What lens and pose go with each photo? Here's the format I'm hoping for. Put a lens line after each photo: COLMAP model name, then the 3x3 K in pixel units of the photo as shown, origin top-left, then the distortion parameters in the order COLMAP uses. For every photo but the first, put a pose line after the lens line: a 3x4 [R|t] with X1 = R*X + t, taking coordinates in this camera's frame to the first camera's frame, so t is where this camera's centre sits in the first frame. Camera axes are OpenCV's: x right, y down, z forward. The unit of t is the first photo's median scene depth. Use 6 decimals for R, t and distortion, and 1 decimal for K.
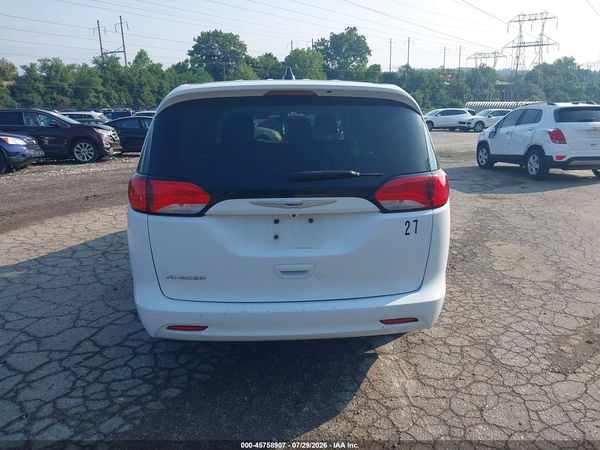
lens RADIAL K [[482.8, 0, 306.8], [0, 482.8, 225.0], [0, 0, 1]] dist [-0.003458, 0.000608]
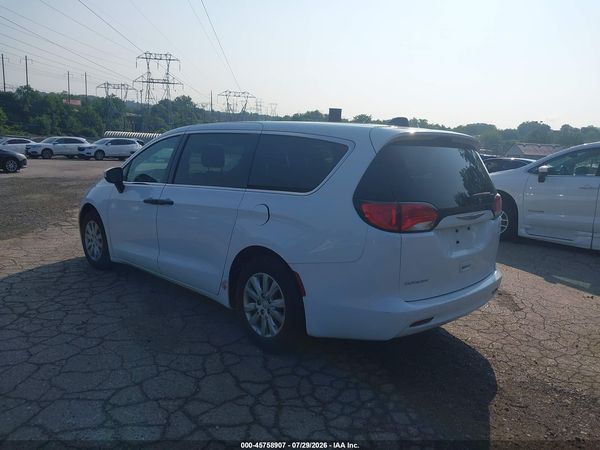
lens RADIAL K [[482.8, 0, 306.8], [0, 482.8, 225.0], [0, 0, 1]] dist [-0.003458, 0.000608]
pose [[0.739931, -0.071916, 0.668827, -0.051966], [0.111220, 0.993664, -0.016199, -0.001965], [-0.663425, 0.086373, 0.743241, 0.010225]]
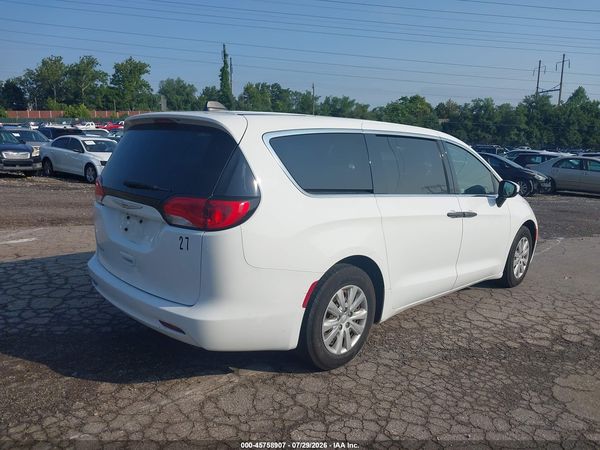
lens RADIAL K [[482.8, 0, 306.8], [0, 482.8, 225.0], [0, 0, 1]] dist [-0.003458, 0.000608]
pose [[0.659617, 0.164019, -0.733487, 0.048153], [-0.218881, 0.975519, 0.021304, -0.004799], [0.719025, 0.146494, 0.679369, 0.018569]]
